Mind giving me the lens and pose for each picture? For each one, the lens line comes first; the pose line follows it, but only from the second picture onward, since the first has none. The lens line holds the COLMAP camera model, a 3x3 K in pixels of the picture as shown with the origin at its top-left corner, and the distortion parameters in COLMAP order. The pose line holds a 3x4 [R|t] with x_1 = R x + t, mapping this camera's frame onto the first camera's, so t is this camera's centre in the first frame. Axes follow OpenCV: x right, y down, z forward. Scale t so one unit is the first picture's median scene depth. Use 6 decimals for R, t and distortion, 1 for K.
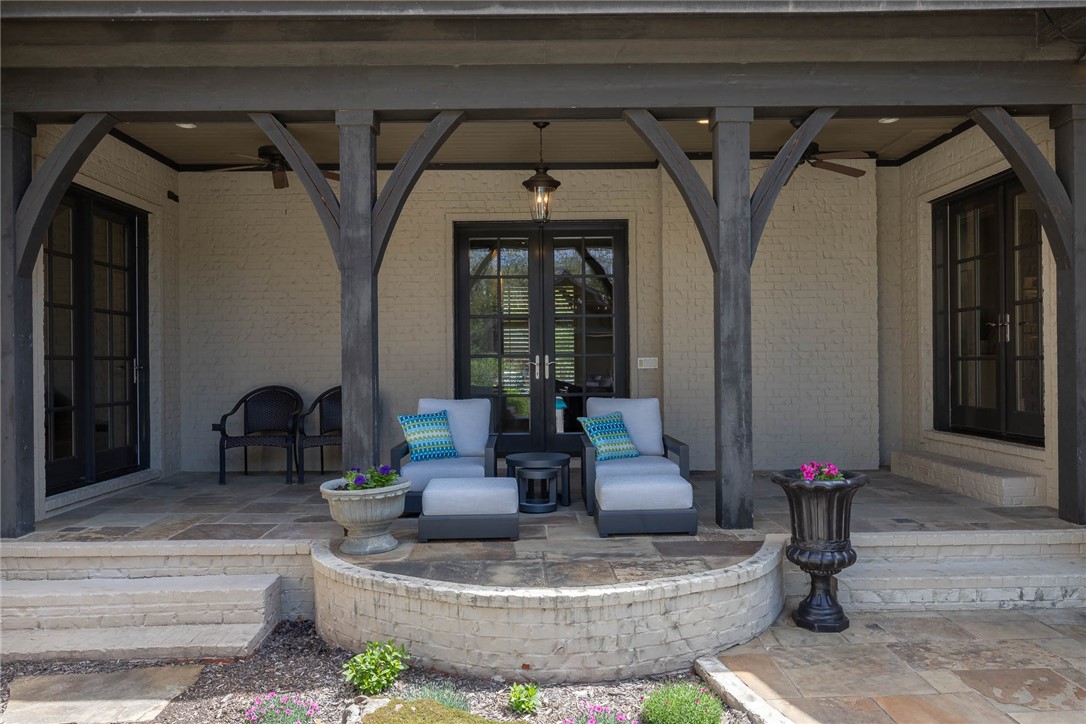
lens RADIAL K [[811.6, 0, 543.0], [0, 811.6, 362.0], [0, 0, 1]] dist [-0.000308, 0.003344]
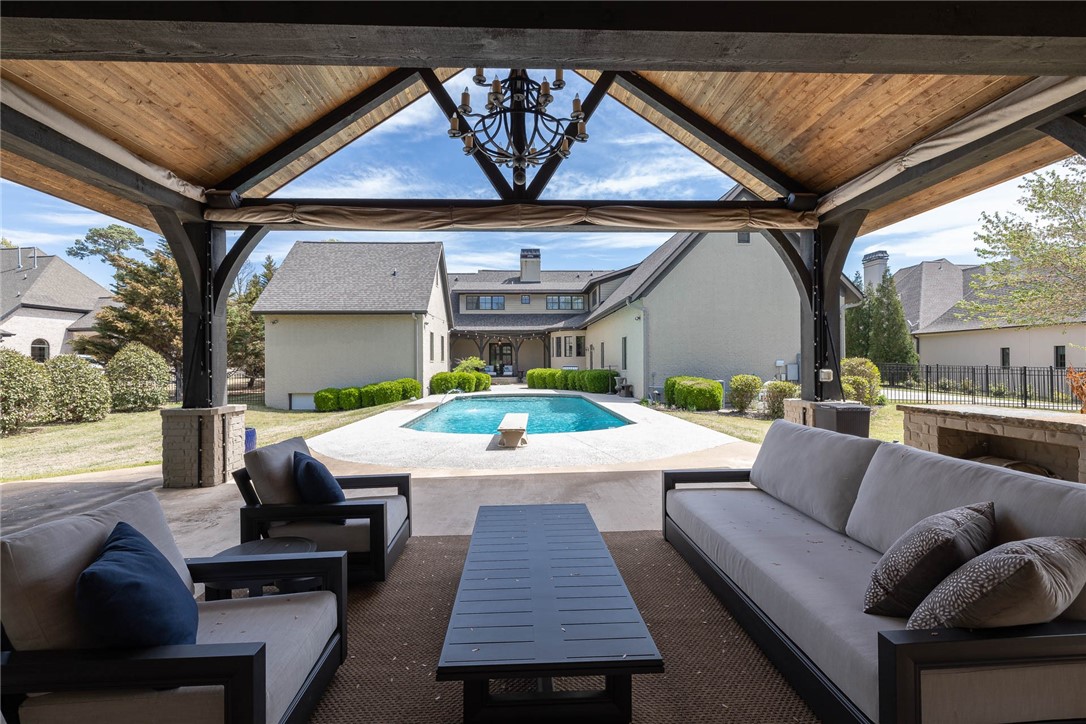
lens RADIAL K [[455.6, 0, 540.5], [0, 455.6, 362.1], [0, 0, 1]] dist [0.002453, -0.000112]
pose [[0.999404, 0.001756, 0.034482, 0.345211], [-0.001830, 0.999996, 0.002095, -0.005367], [-0.034478, -0.002157, 0.999403, -5.065929]]
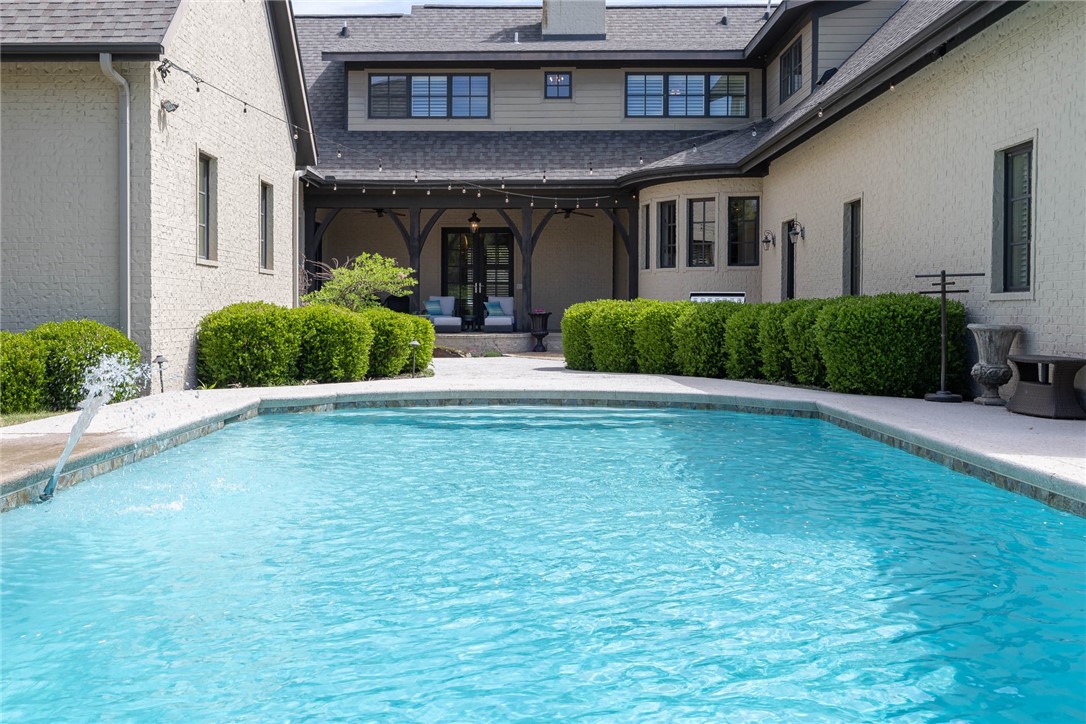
lens RADIAL K [[1038.5, 0, 543.0], [0, 1038.5, 362.0], [0, 0, 1]] dist [0.008403, 0.000115]
pose [[0.999902, 0.013893, -0.001963, 0.315841], [-0.013776, 0.998630, 0.050484, 0.106966], [0.002662, -0.050452, 0.998723, -3.291245]]
